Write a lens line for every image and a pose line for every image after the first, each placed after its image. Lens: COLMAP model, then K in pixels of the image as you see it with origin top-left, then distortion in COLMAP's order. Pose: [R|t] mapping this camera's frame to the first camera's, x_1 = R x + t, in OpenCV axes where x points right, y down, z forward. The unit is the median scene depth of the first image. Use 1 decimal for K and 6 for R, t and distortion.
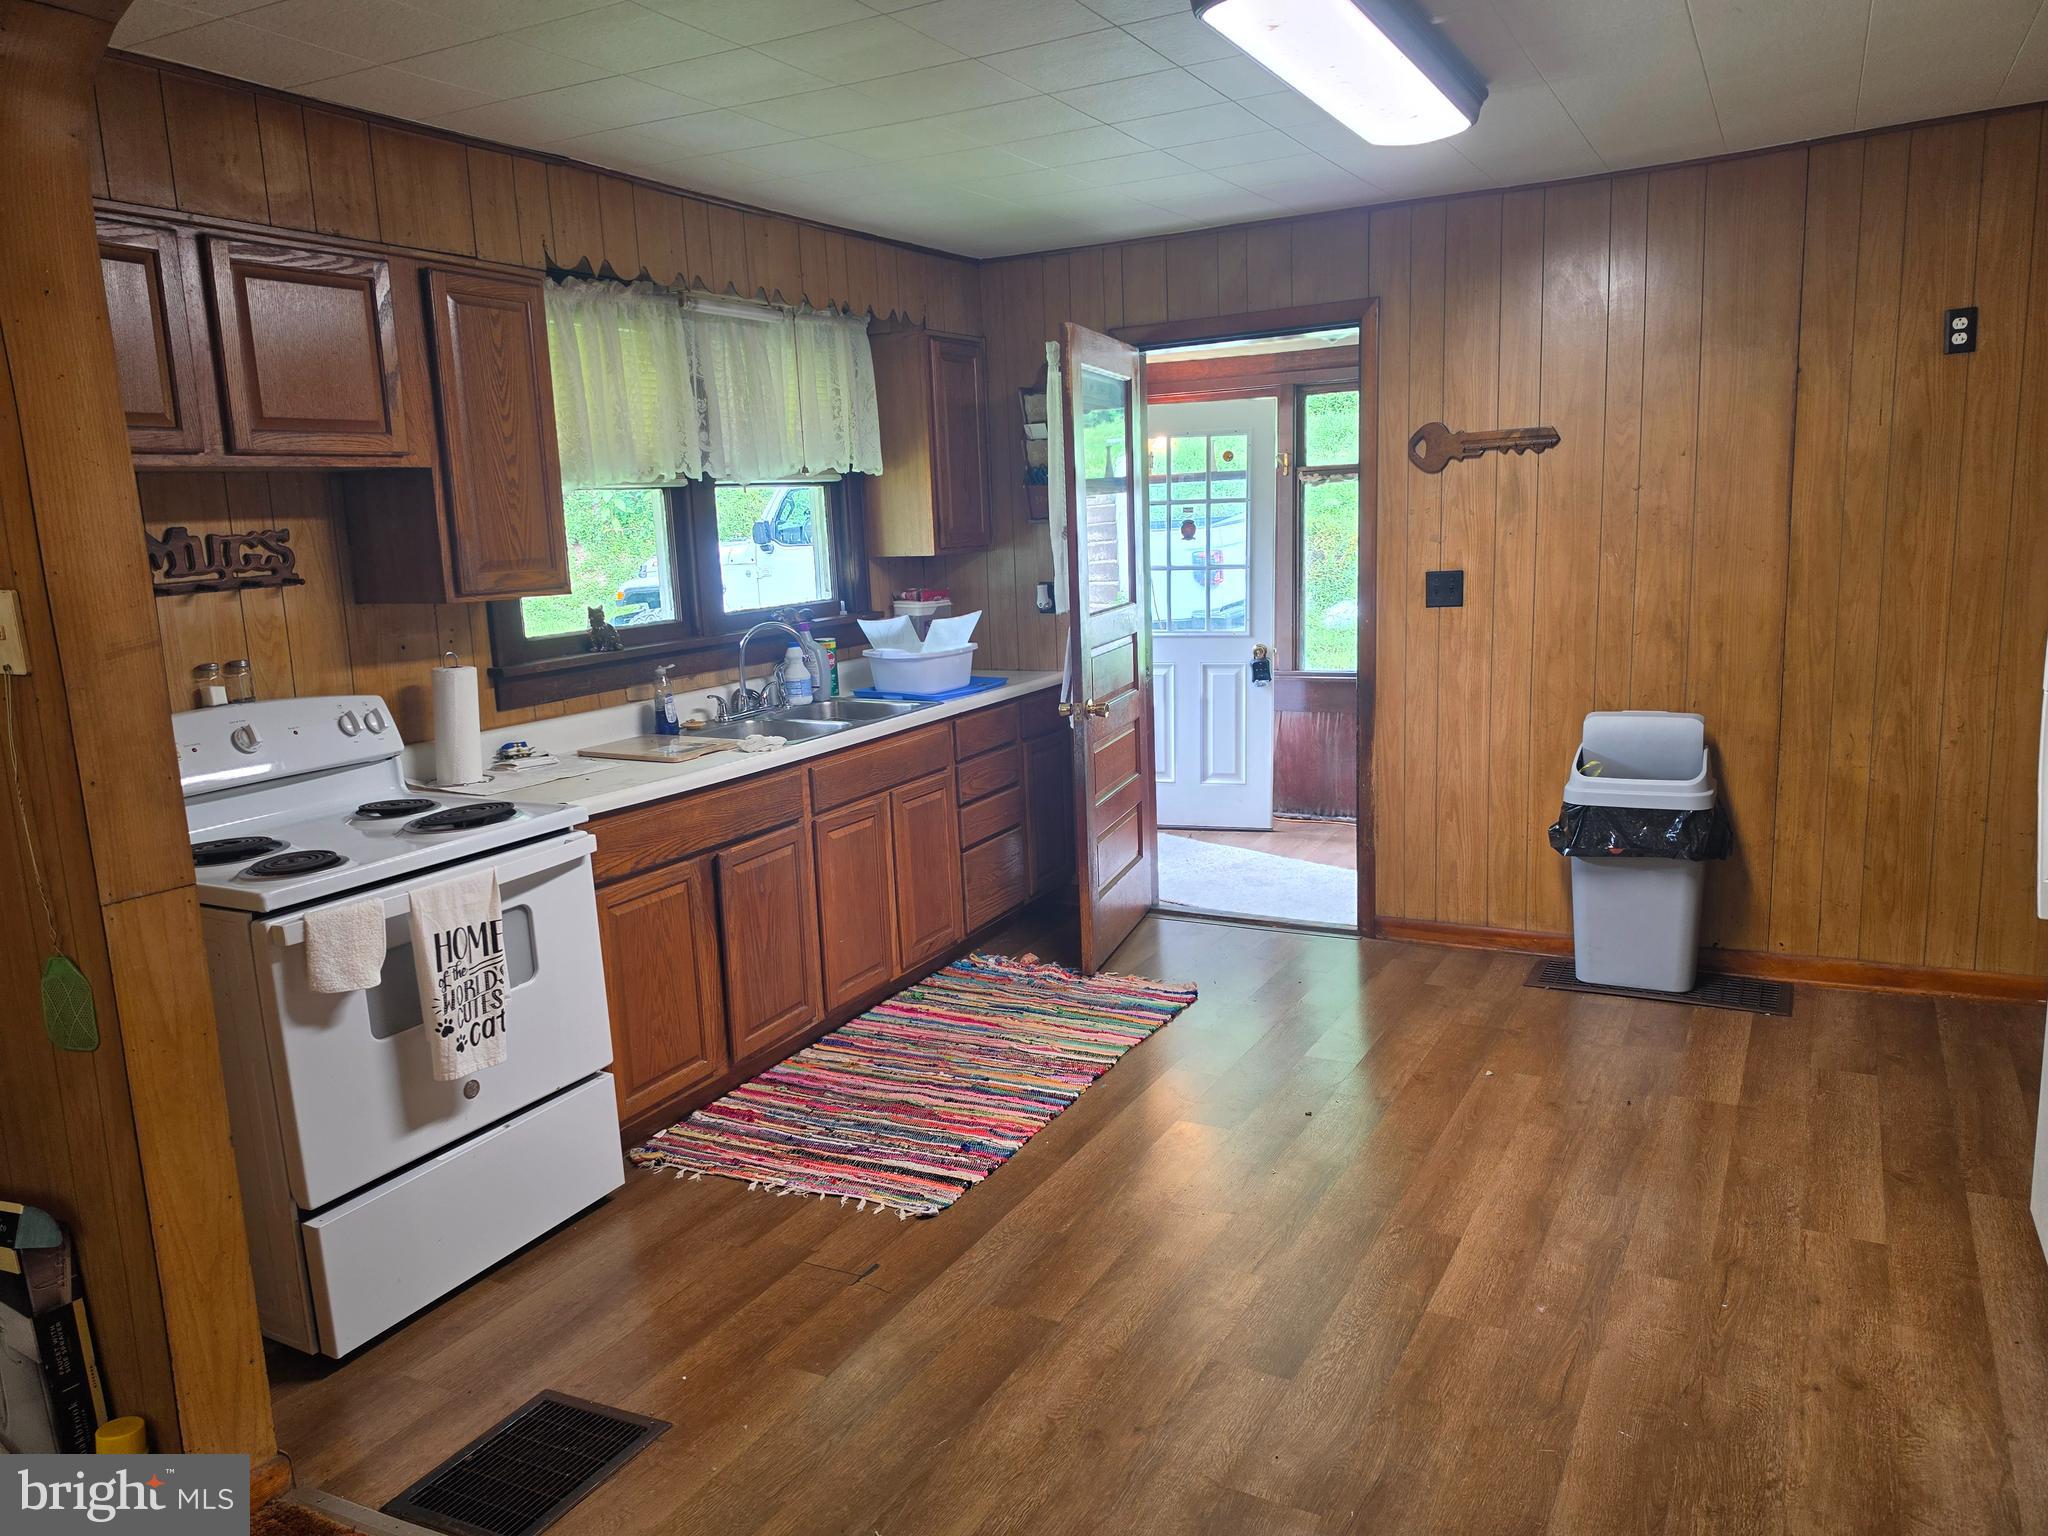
lens RADIAL K [[1428.9, 0, 1024.5], [0, 1428.9, 768.6], [0, 0, 1]] dist [0.033605, -0.025530]
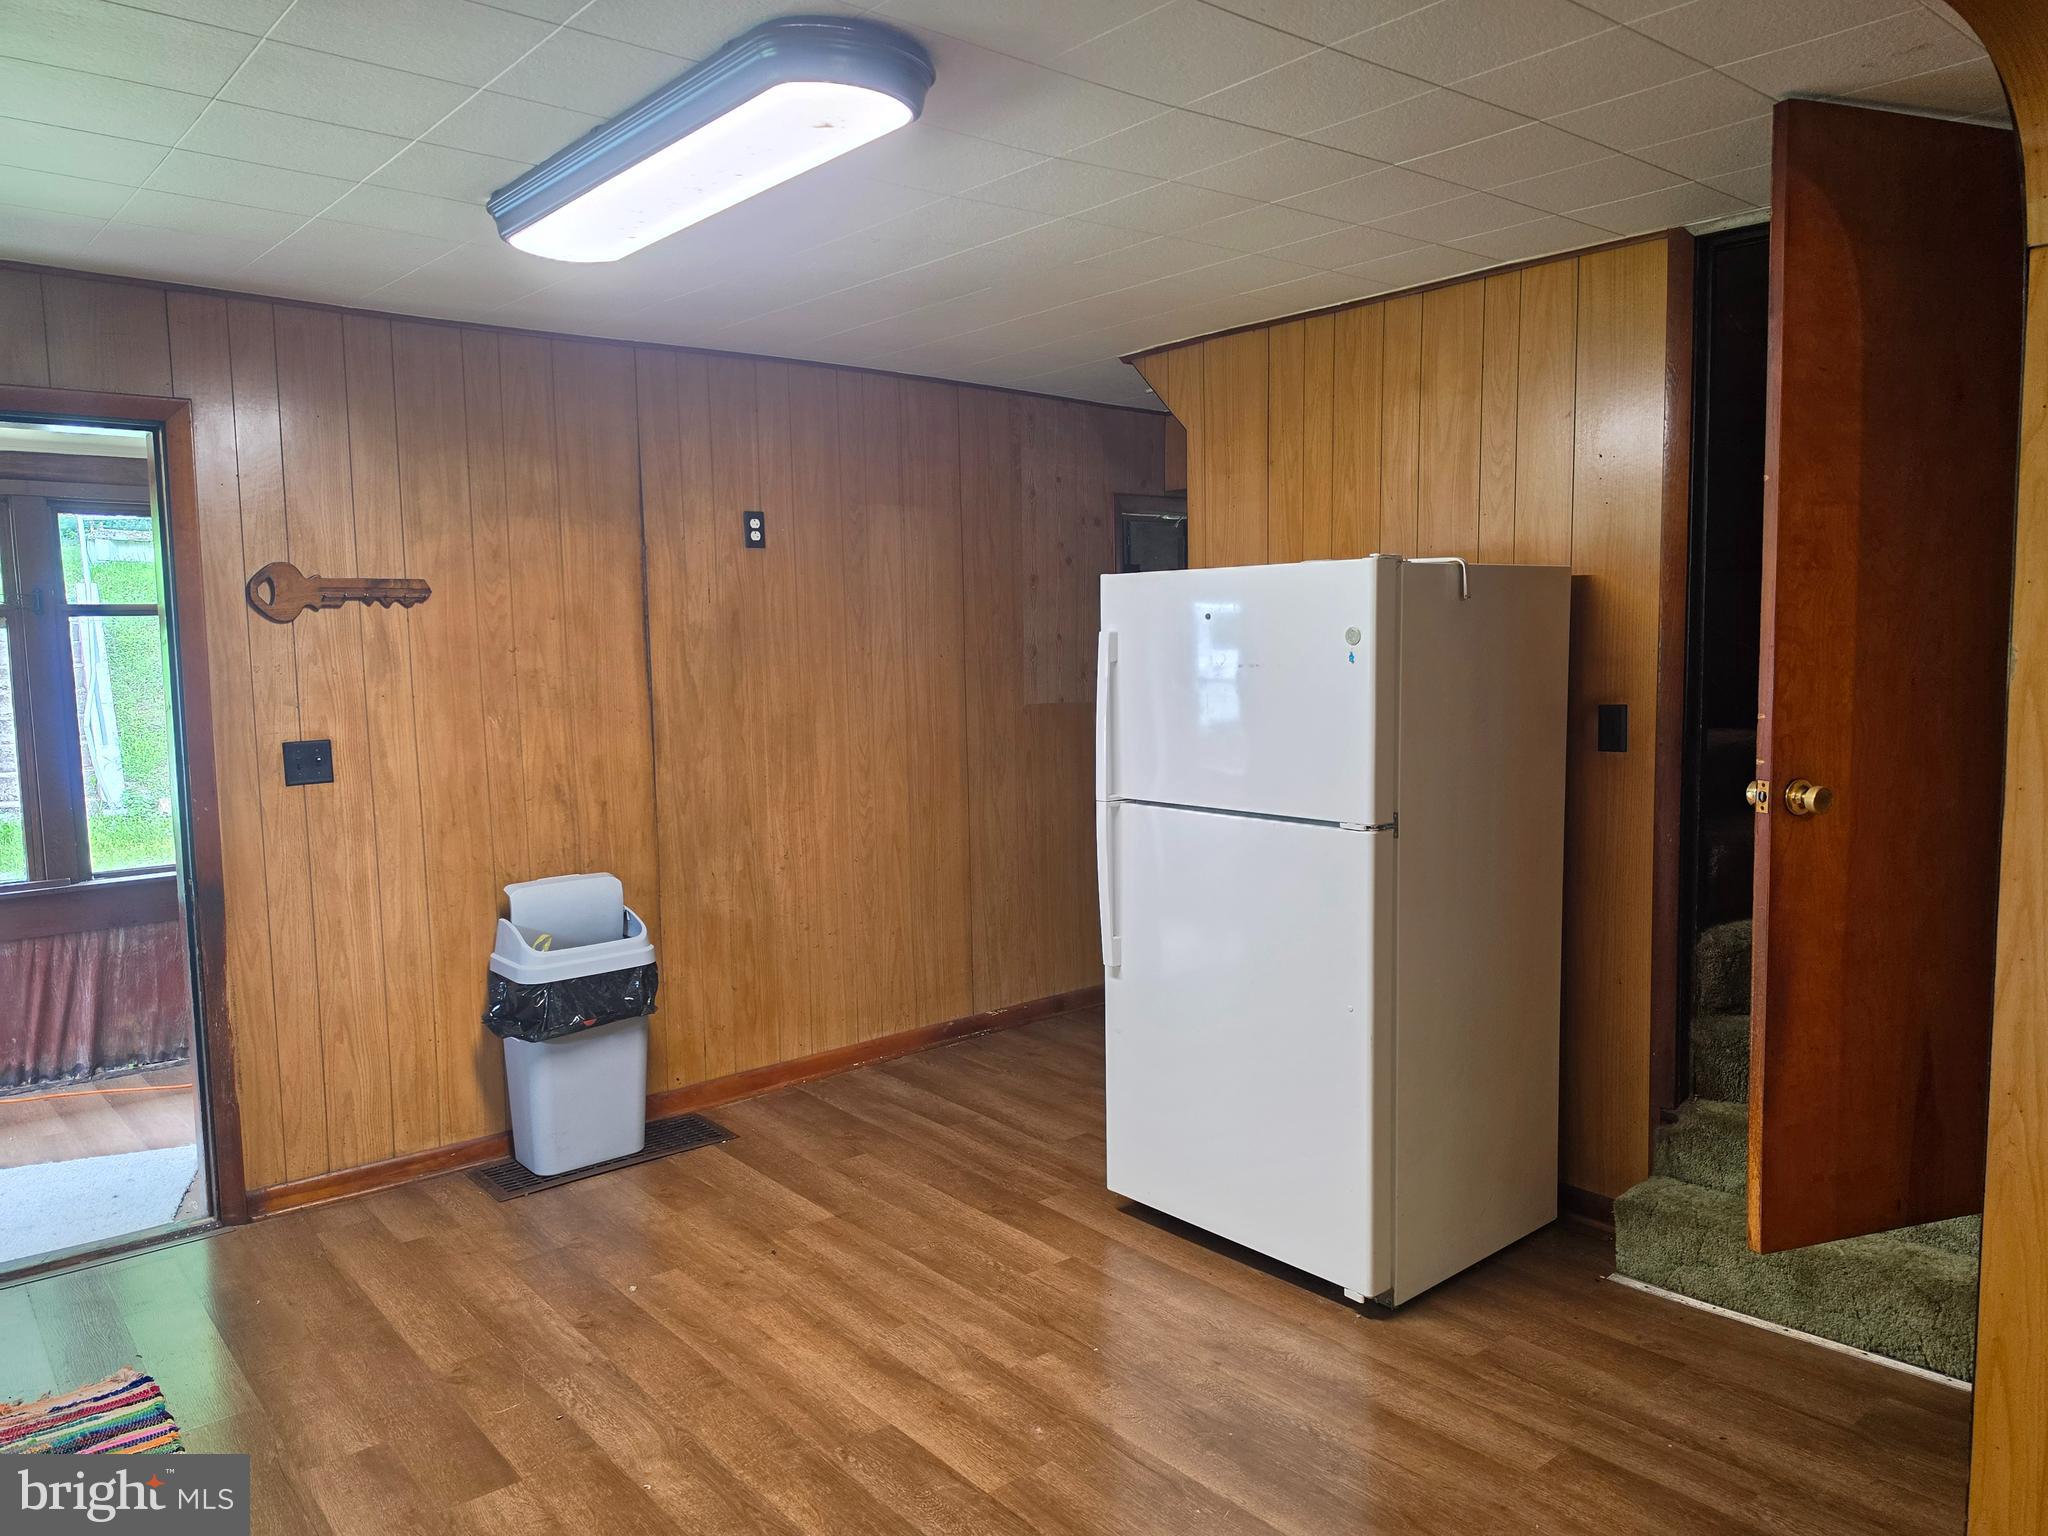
lens RADIAL K [[1428.9, 0, 1029.3], [0, 1428.9, 768.5], [0, 0, 1]] dist [0.033605, -0.025530]
pose [[0.346707, -0.045767, 0.936856, -0.360455], [0.162463, 0.986643, -0.011924, -0.048673], [-0.923797, 0.156339, 0.349511, 0.356761]]
